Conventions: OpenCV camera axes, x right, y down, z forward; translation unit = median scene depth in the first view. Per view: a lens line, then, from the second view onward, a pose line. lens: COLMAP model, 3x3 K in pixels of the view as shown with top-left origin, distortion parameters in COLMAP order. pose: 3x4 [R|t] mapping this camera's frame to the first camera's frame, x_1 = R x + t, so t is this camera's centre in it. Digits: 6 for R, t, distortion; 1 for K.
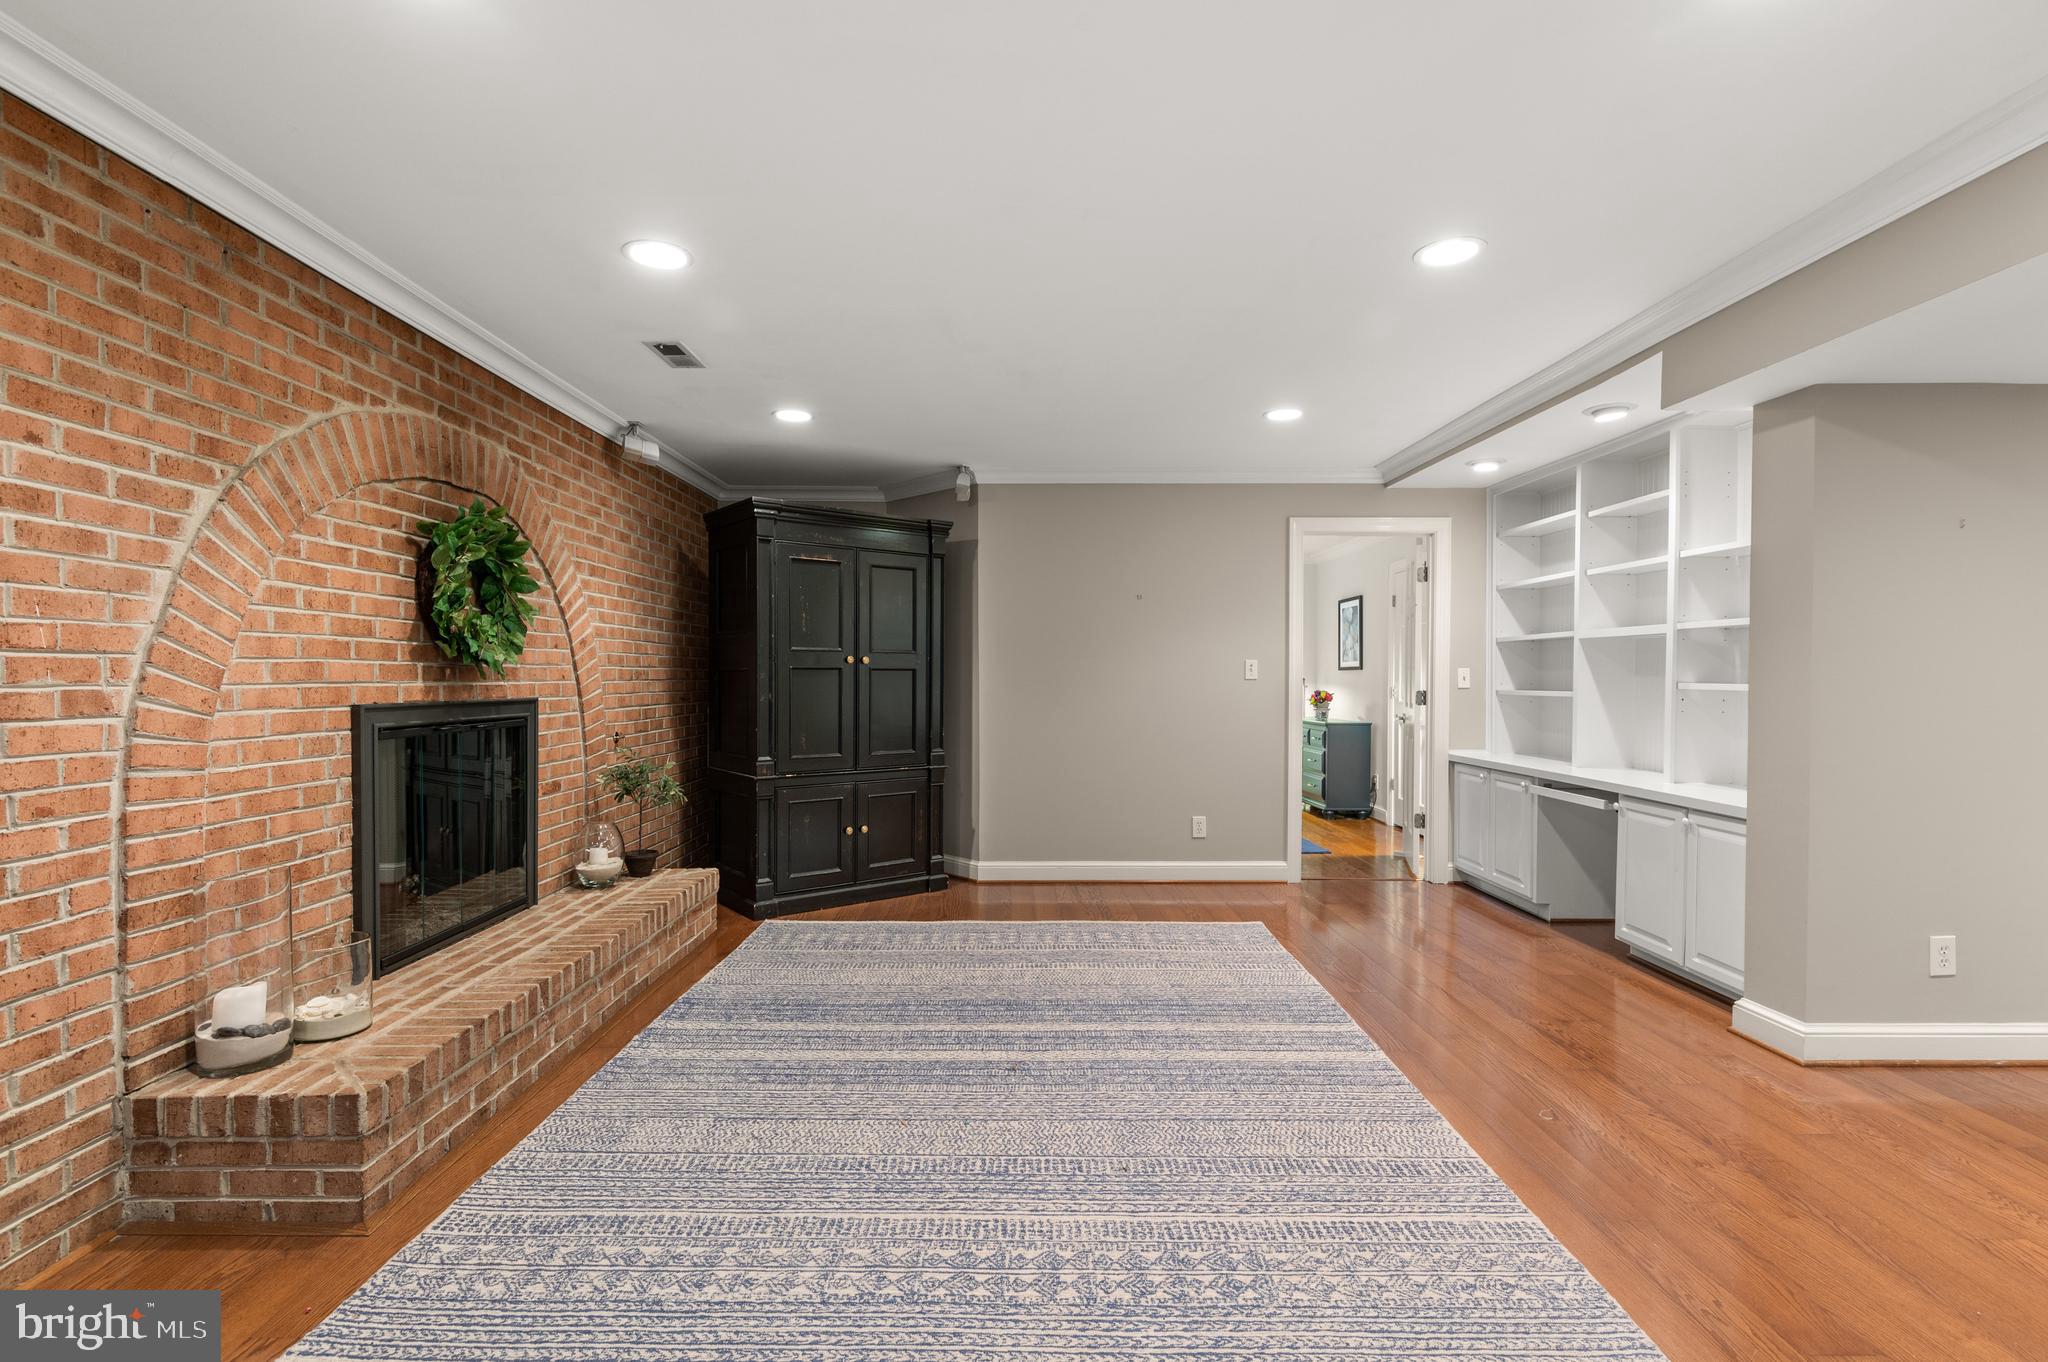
lens RADIAL K [[953.4, 0, 1013.8], [0, 953.4, 685.2], [0, 0, 1]] dist [-0.009658, -0.001133]
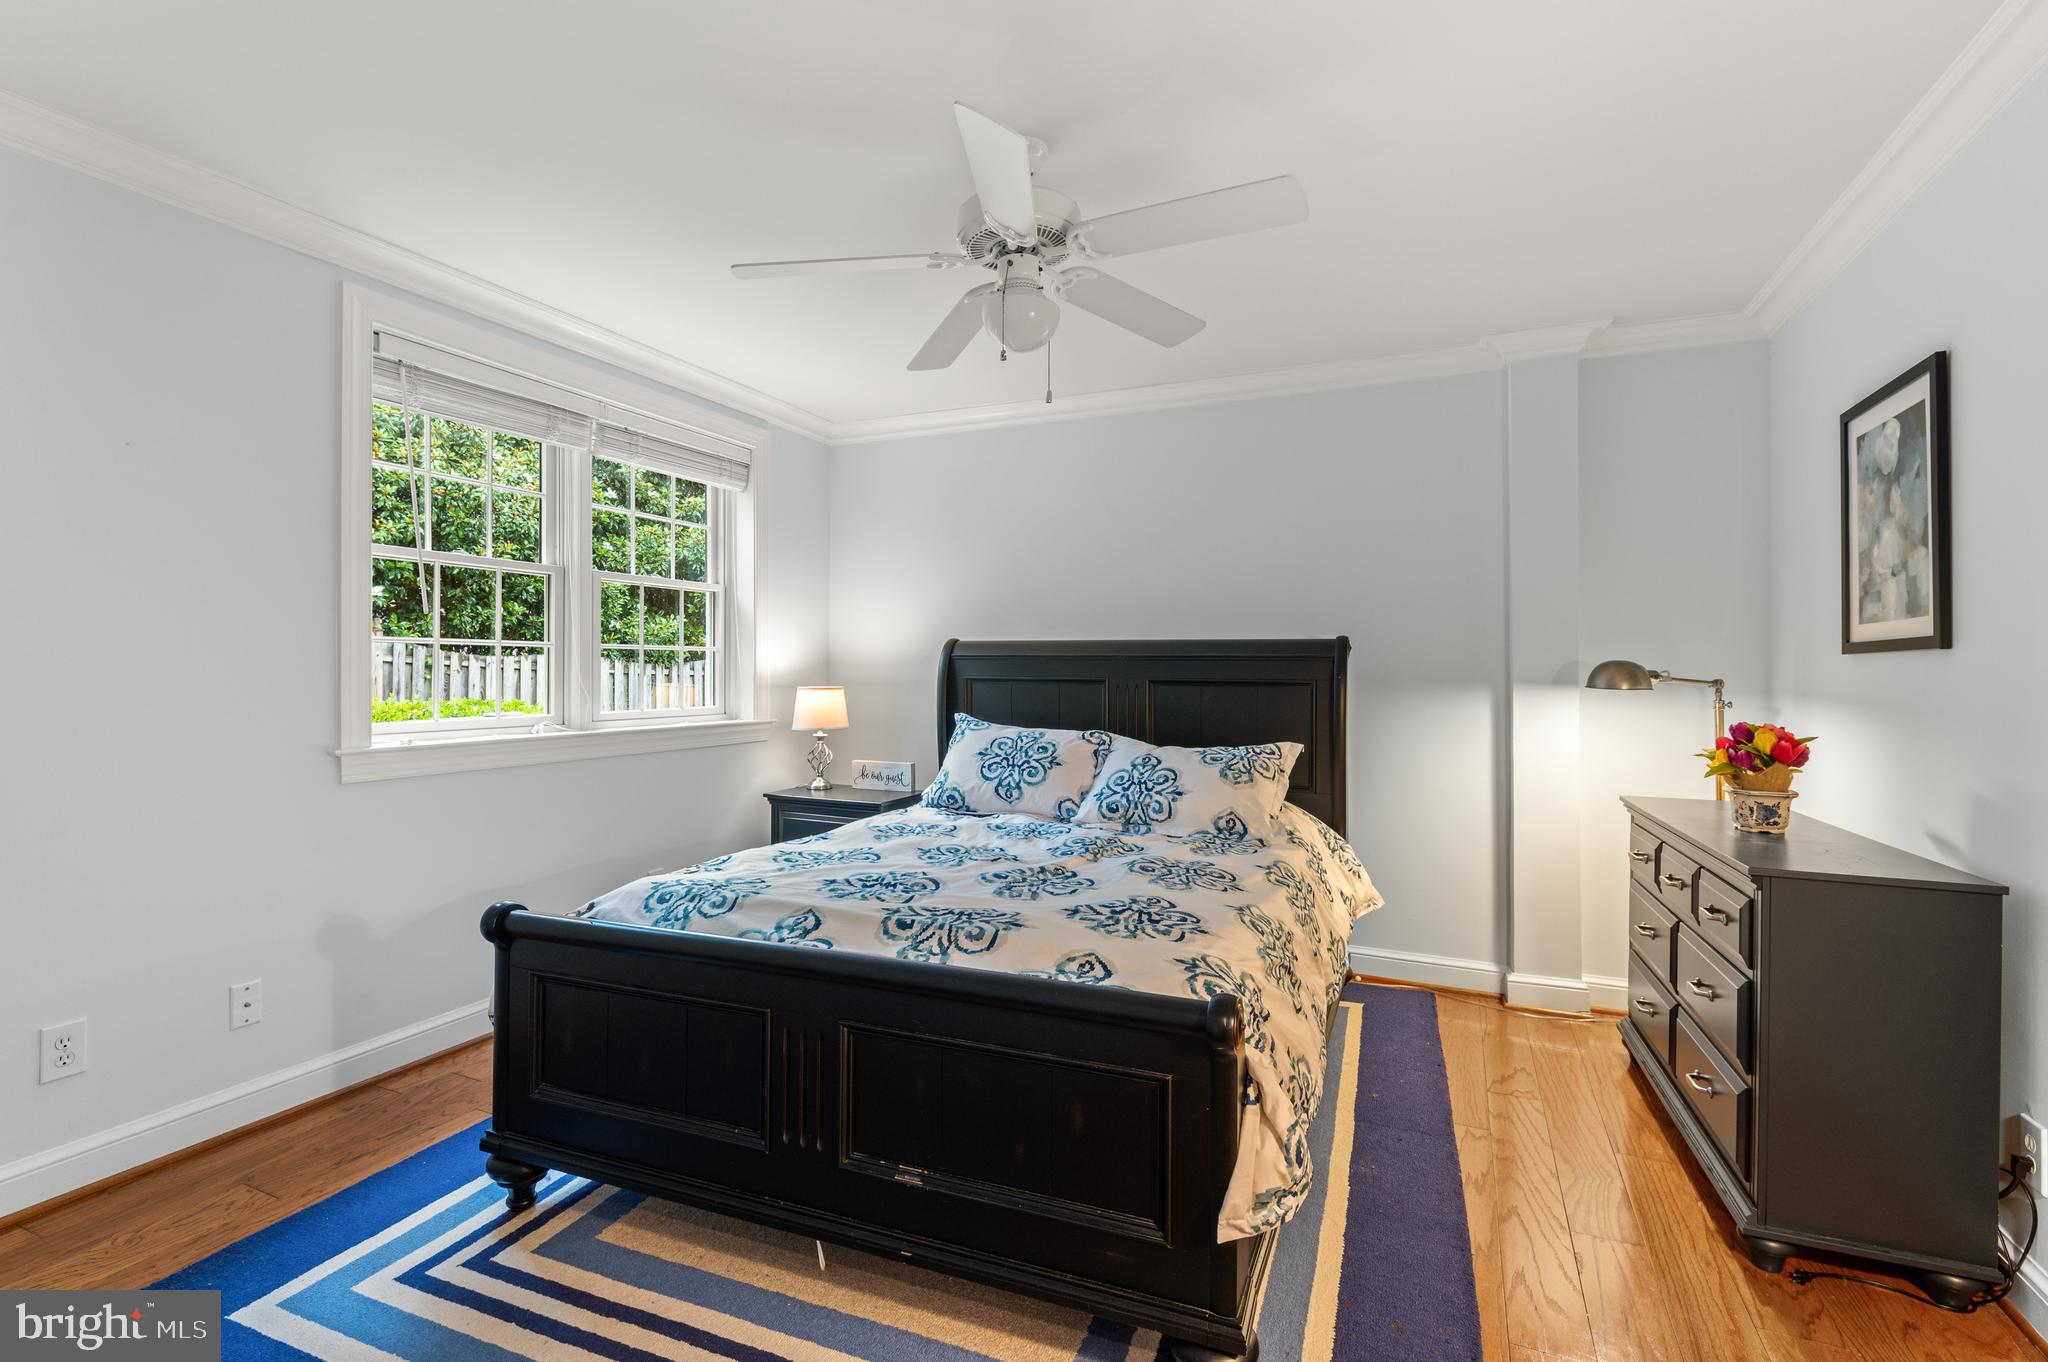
lens RADIAL K [[953.4, 0, 1028.7], [0, 953.4, 671.0], [0, 0, 1]] dist [-0.009658, -0.001133]
pose [[0.918730, -0.007812, -0.394809, 0.237100], [0.001653, 0.999872, -0.015937, -0.005754], [0.394882, 0.013989, 0.918625, 0.665800]]
